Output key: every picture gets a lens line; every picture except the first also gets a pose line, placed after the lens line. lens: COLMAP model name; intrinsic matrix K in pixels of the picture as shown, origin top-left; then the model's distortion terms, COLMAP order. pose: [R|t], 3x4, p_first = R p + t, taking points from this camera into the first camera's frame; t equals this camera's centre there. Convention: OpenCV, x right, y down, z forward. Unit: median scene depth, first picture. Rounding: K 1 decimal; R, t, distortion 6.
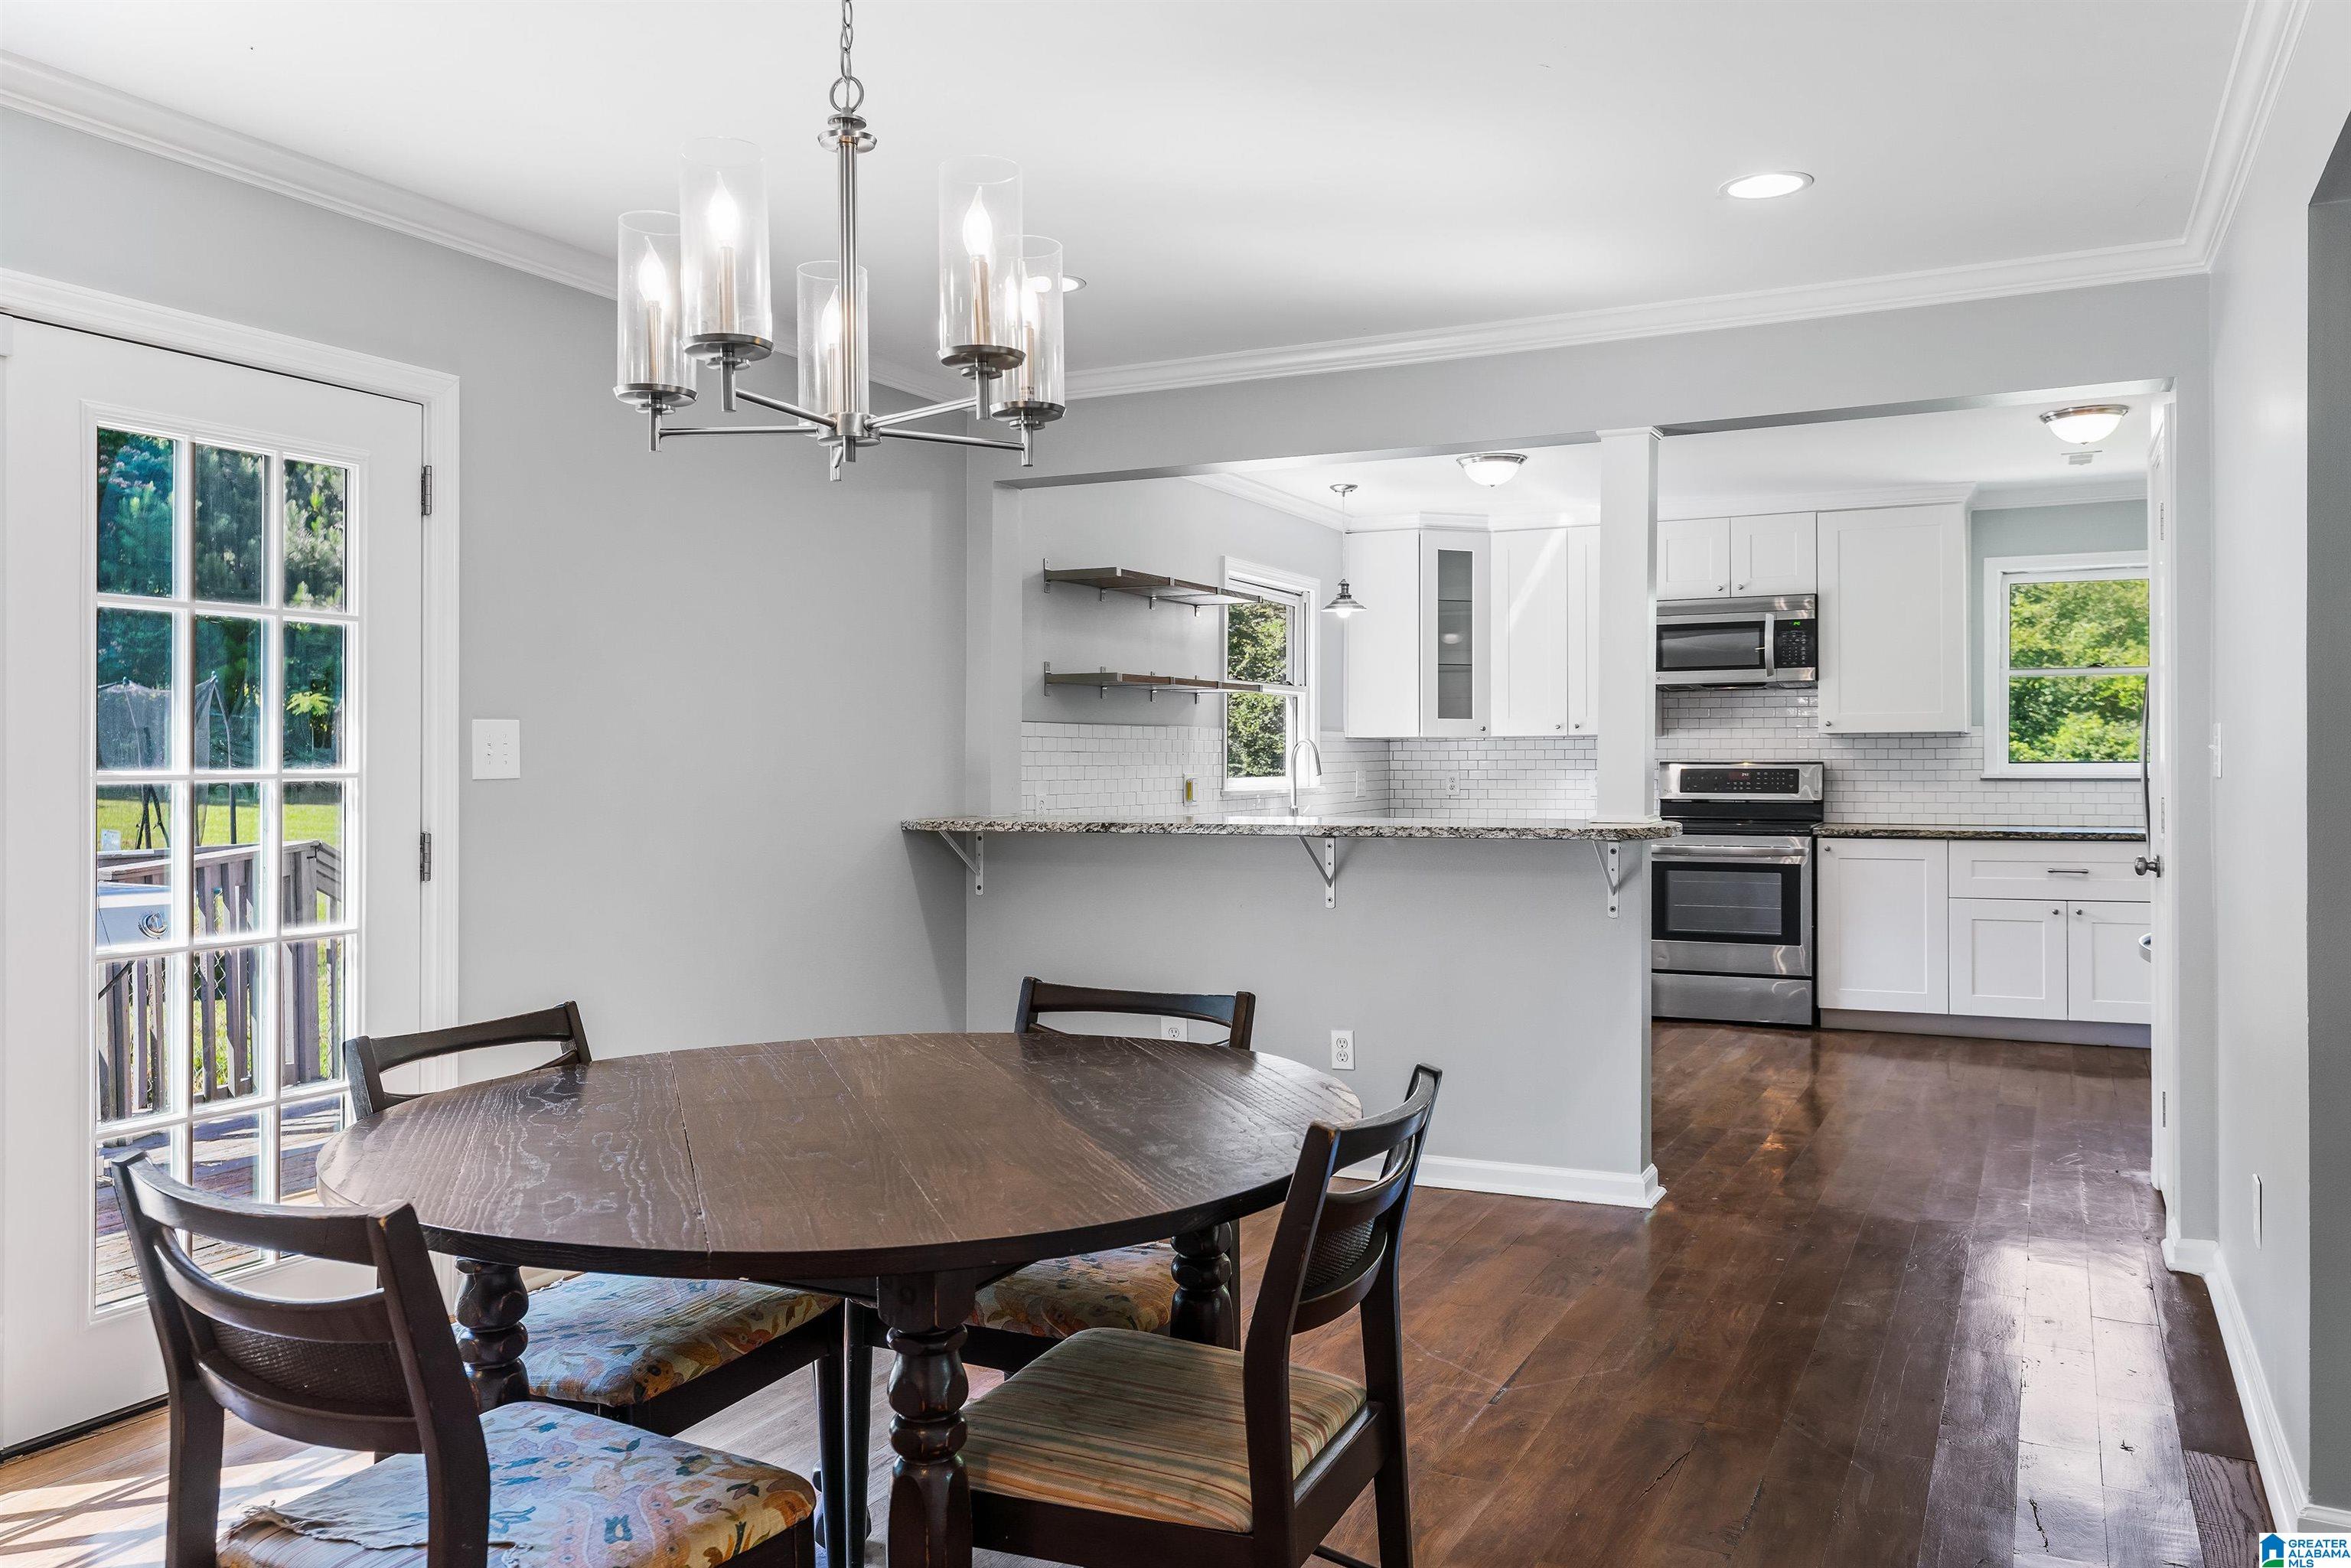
lens RADIAL K [[1733.8, 0, 1175.5], [0, 1733.8, 784.0], [0, 0, 1]] dist [0.012456, 0.002144]
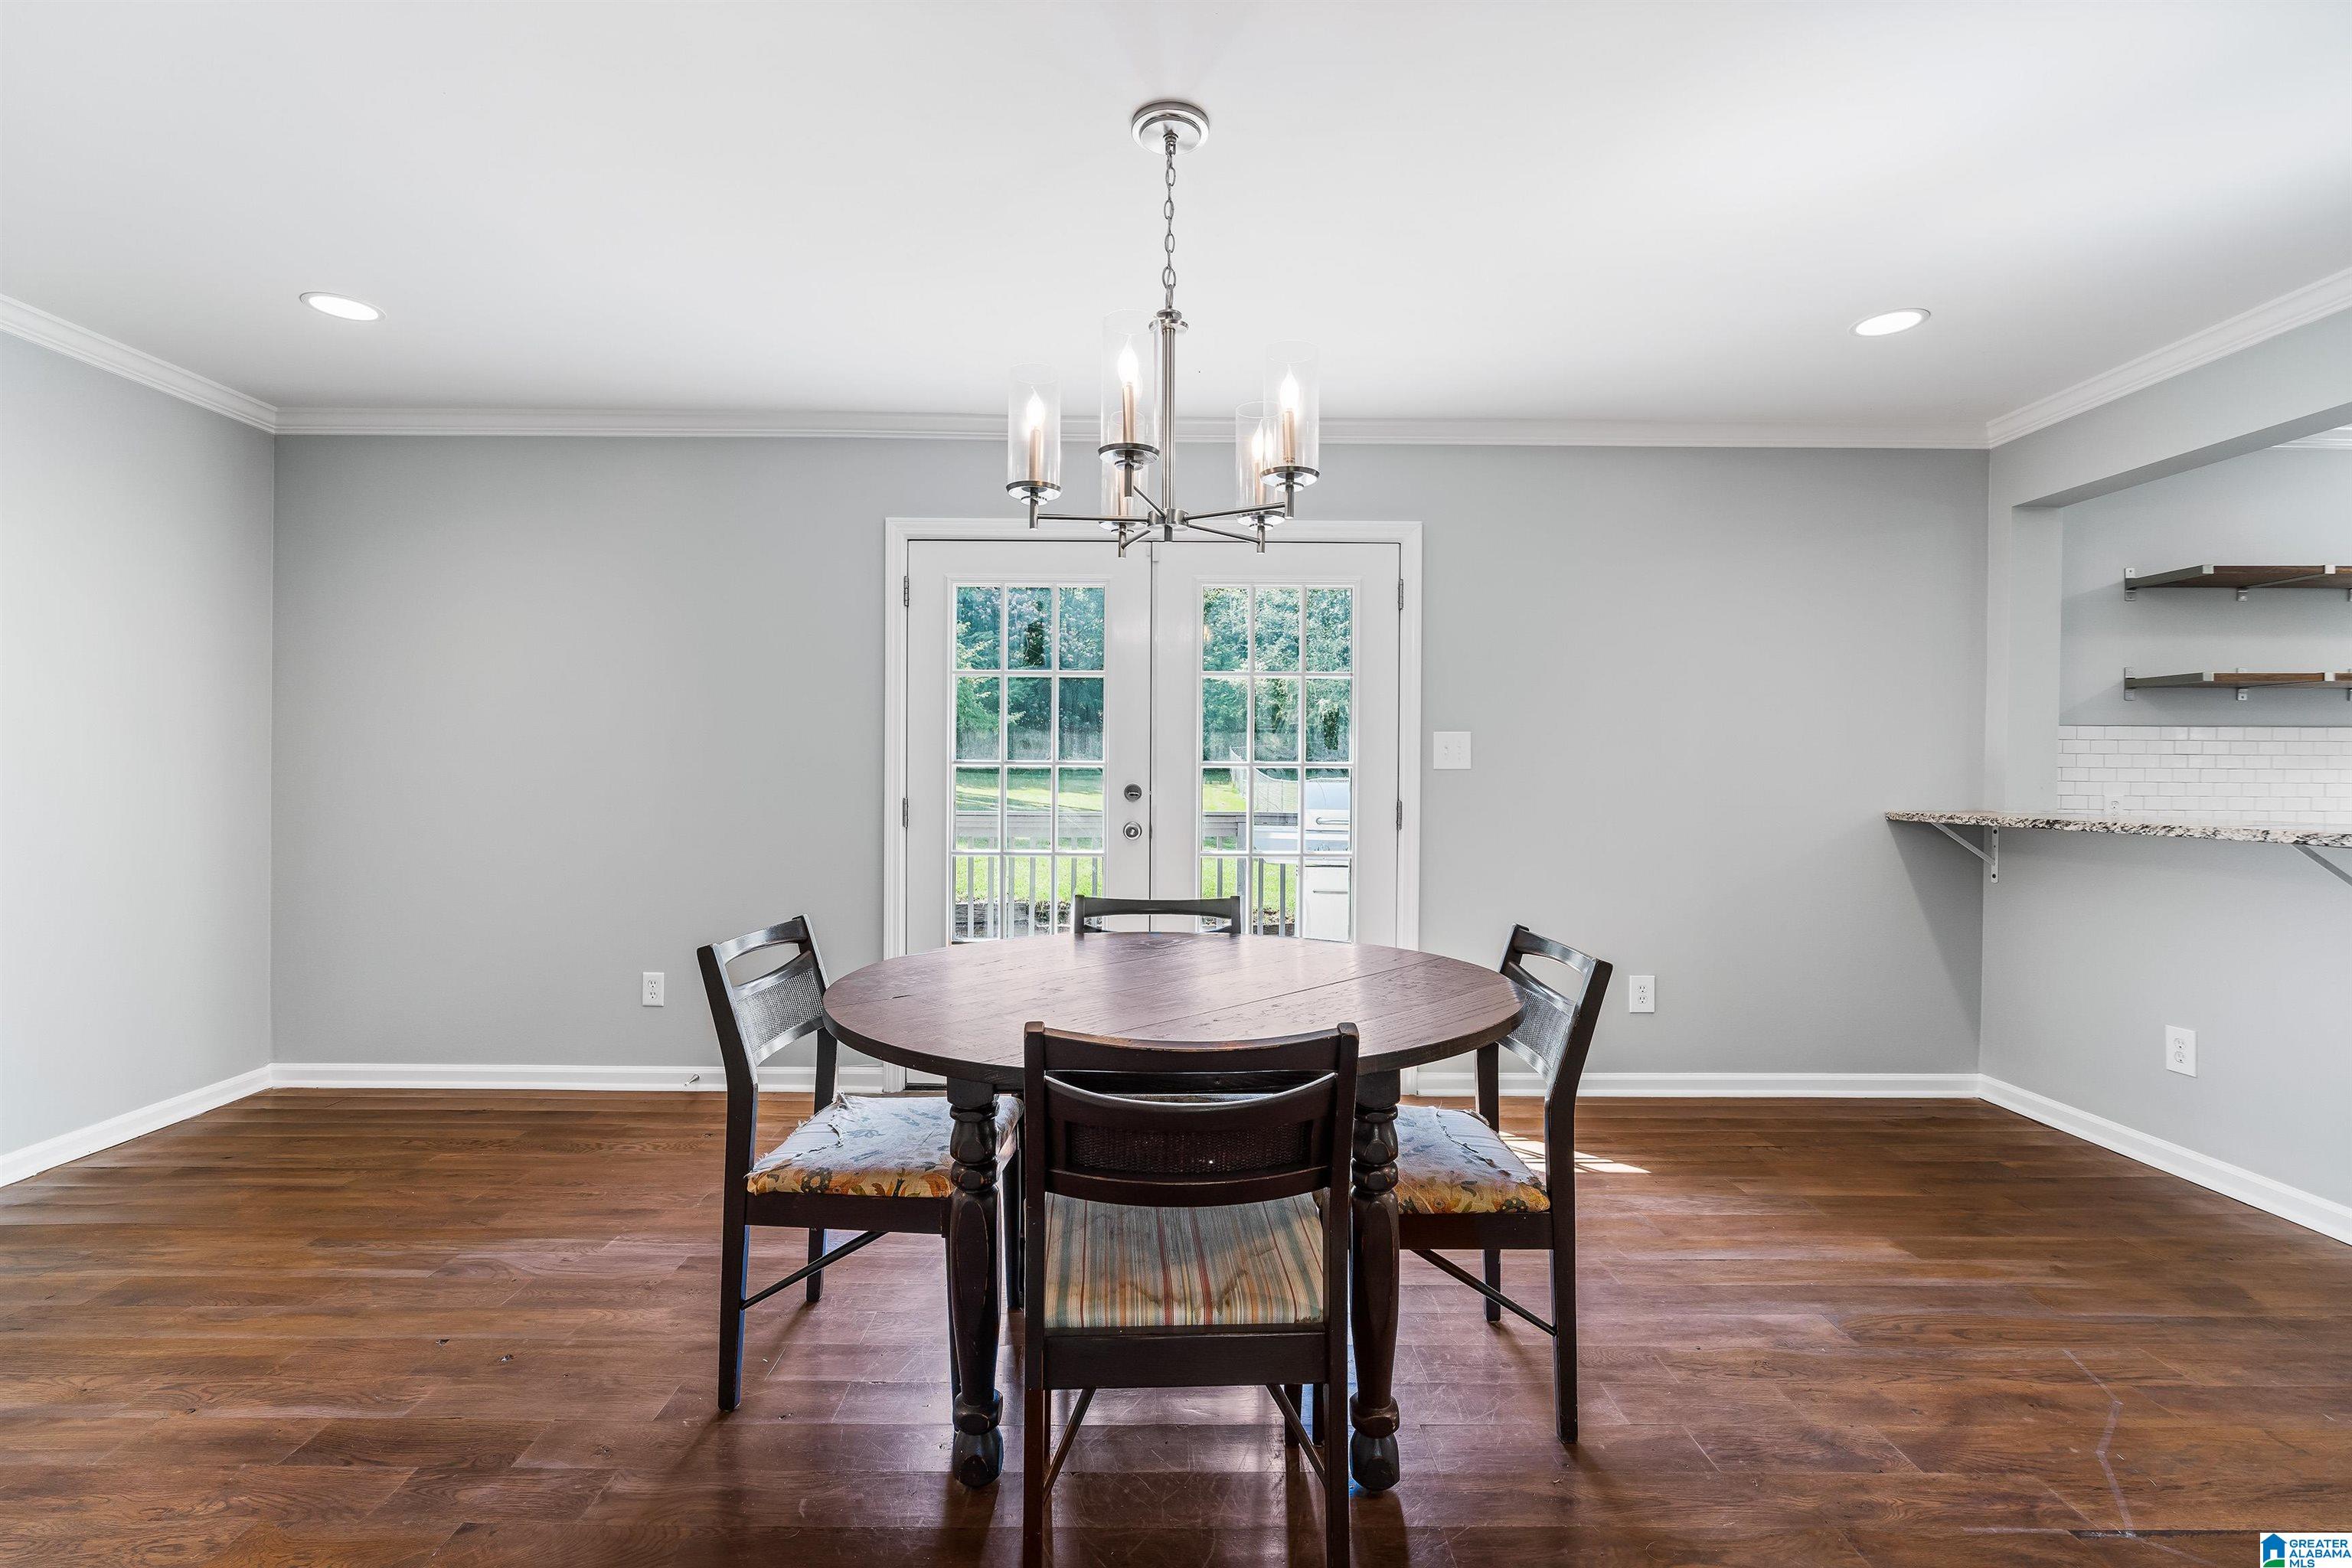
lens RADIAL K [[1054.8, 0, 1162.5], [0, 1054.8, 773.7], [0, 0, 1]] dist [-0.016517, 0.000769]
pose [[0.453287, 0.005558, -0.891347, 0.358268], [-0.019556, 0.999802, -0.003711, 0.010447], [0.891150, 0.019114, 0.453306, 0.341337]]
